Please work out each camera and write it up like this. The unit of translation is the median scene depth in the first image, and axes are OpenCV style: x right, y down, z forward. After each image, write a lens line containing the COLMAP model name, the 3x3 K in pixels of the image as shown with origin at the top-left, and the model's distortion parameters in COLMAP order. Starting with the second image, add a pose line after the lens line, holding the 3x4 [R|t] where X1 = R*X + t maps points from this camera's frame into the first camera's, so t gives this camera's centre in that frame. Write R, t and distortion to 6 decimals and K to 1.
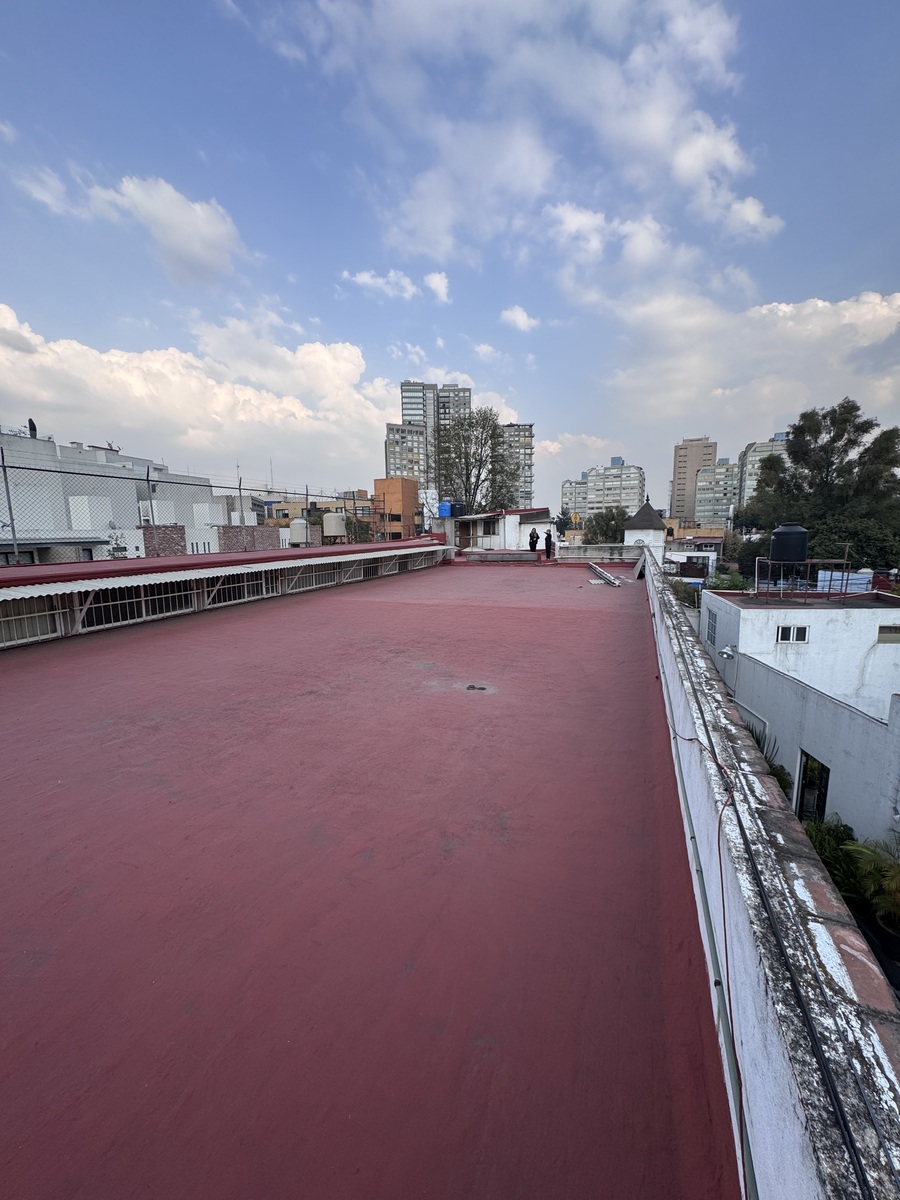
lens RADIAL K [[476.4, 0, 447.5], [0, 476.4, 601.5], [0, 0, 1]] dist [-0.002386, 0.000498]
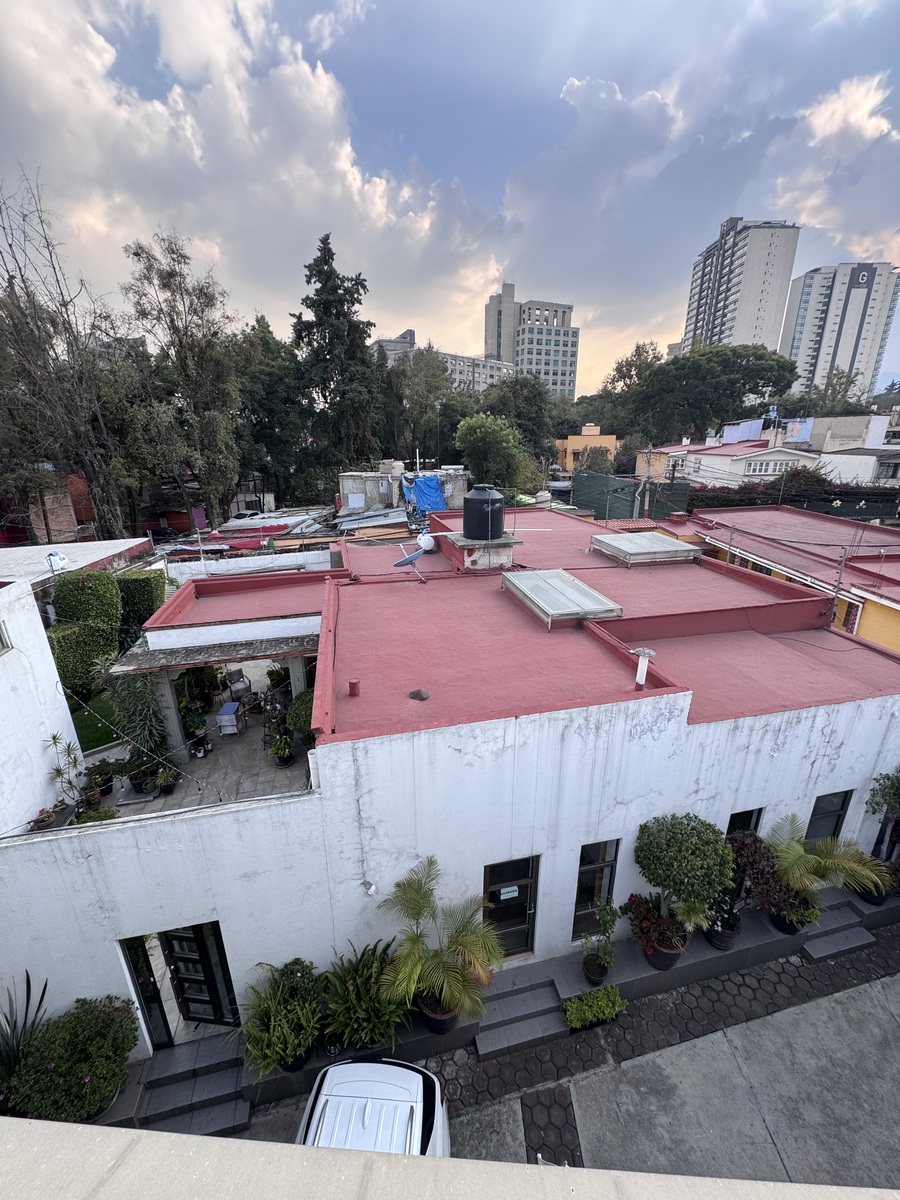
lens RADIAL K [[476.4, 0, 451.3], [0, 476.4, 601.9], [0, 0, 1]] dist [-0.002386, 0.000498]
pose [[-0.305953, -0.289197, 0.907060, 0.144790], [0.156353, 0.924548, 0.347511, -0.051541], [-0.939120, 0.248144, -0.237651, 0.334106]]
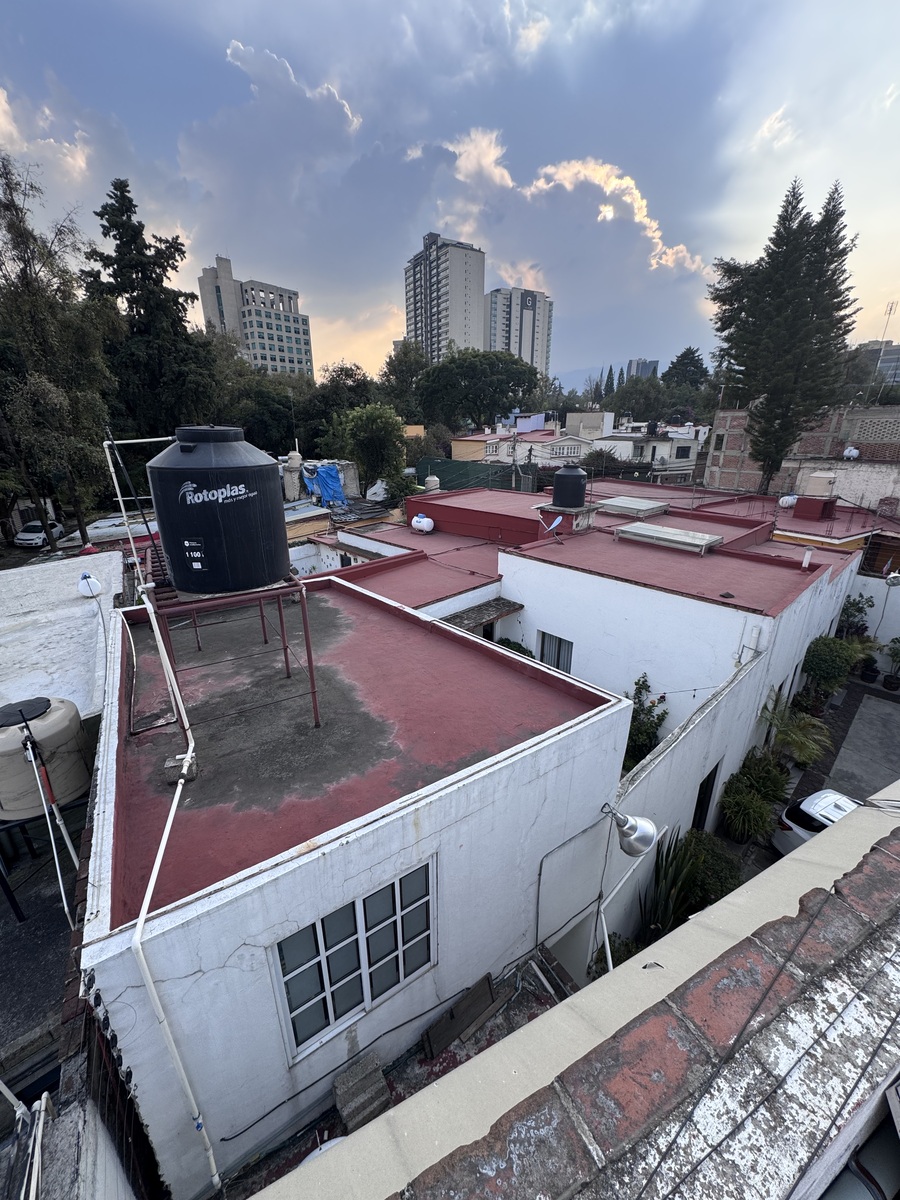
lens RADIAL K [[476.4, 0, 454.1], [0, 476.4, 600.7], [0, 0, 1]] dist [-0.002386, 0.000498]
pose [[-0.743852, -0.210263, 0.634408, 0.290686], [0.115815, 0.894311, 0.432197, -0.114082], [-0.658233, 0.394964, -0.640884, 0.719209]]
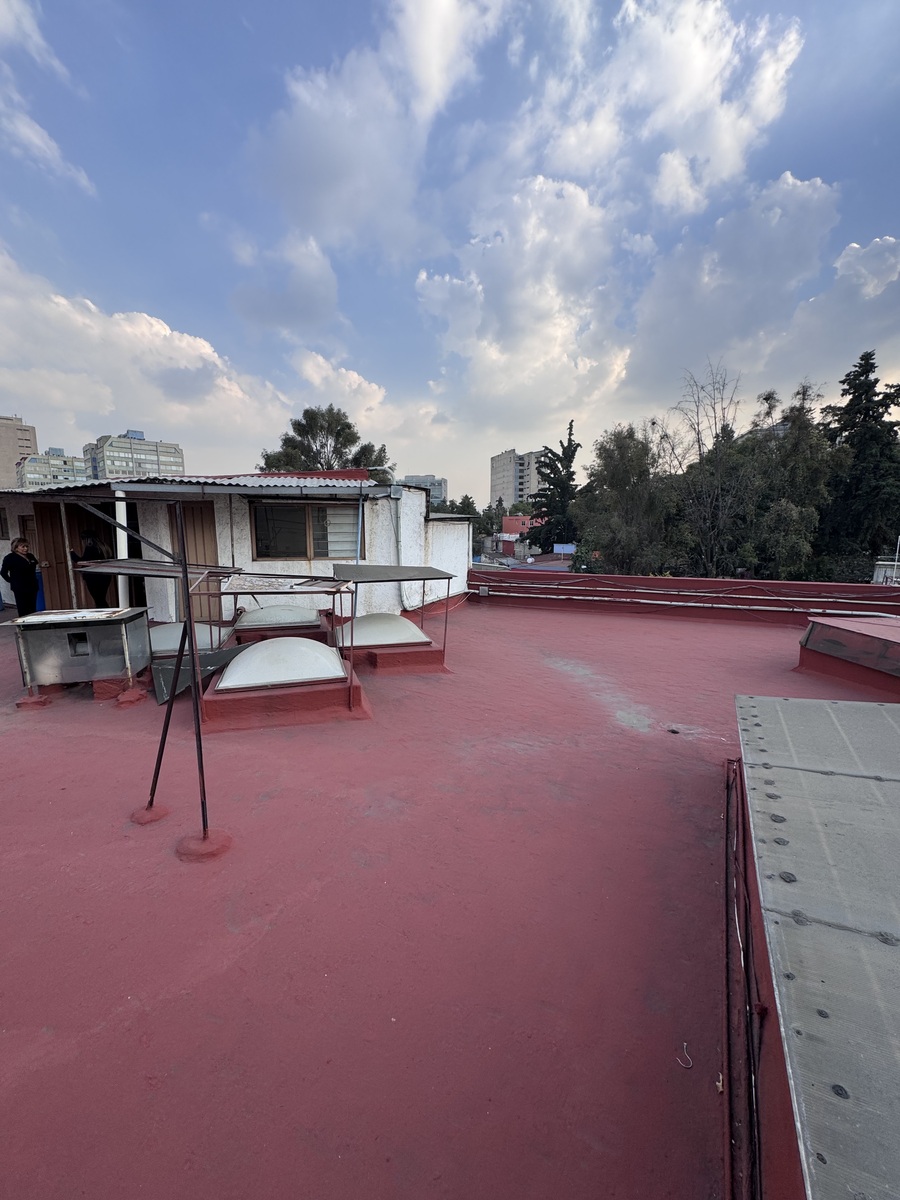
lens RADIAL K [[476.4, 0, 452.1], [0, 476.4, 598.4], [0, 0, 1]] dist [-0.002386, 0.000498]
pose [[0.316668, -0.121404, 0.940735, -0.159895], [0.135183, 0.987428, 0.081924, -0.148210], [-0.938854, 0.101229, 0.329099, 0.966538]]
